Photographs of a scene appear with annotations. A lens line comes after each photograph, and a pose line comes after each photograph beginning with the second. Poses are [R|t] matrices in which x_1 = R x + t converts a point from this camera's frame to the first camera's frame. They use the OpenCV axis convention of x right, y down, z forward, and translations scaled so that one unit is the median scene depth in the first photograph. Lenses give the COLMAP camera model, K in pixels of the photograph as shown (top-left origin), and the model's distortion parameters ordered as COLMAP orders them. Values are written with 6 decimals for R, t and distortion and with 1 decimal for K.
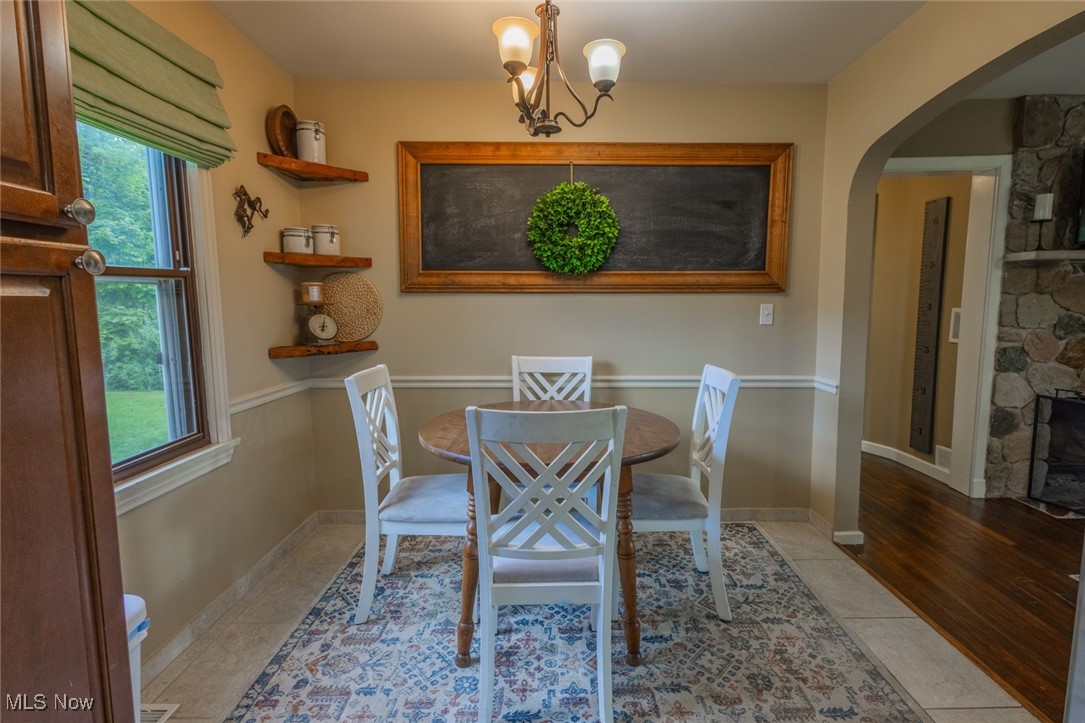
lens RADIAL K [[500.6, 0, 552.3], [0, 500.6, 352.5], [0, 0, 1]] dist [0.003181, 0.000226]
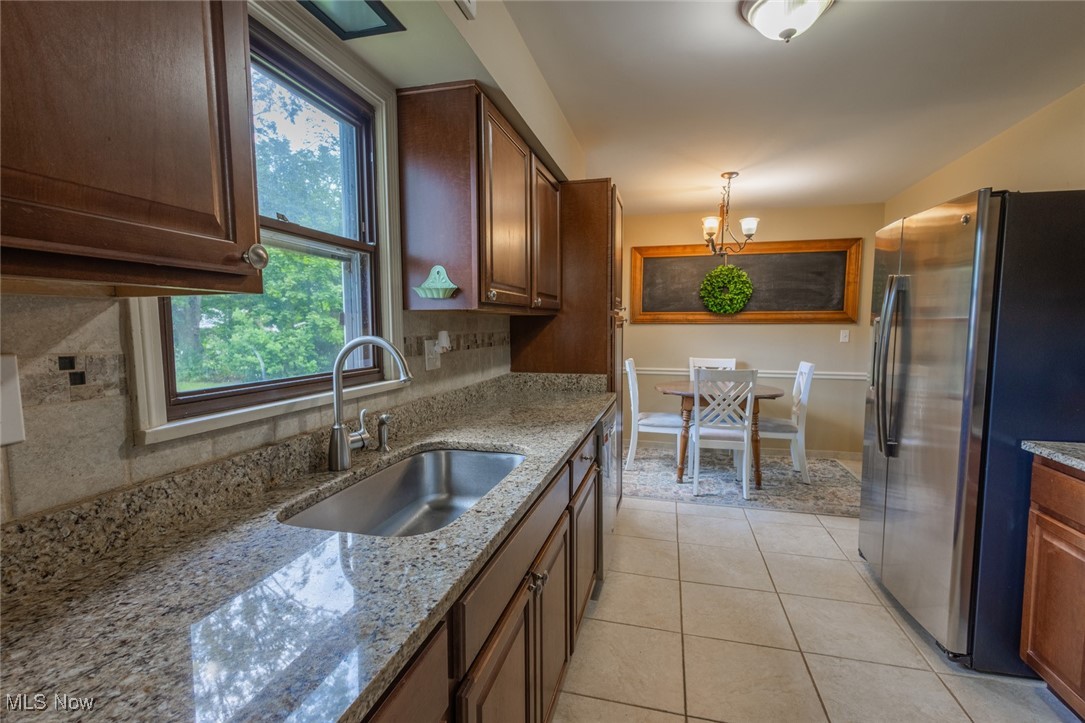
lens RADIAL K [[500.6, 0, 537.3], [0, 500.6, 365.2], [0, 0, 1]] dist [0.003181, 0.000226]
pose [[0.967561, 0.020370, -0.251814, -0.162442], [-0.027514, 0.999312, -0.024881, 0.098773], [0.251134, 0.031002, 0.967456, -0.962010]]
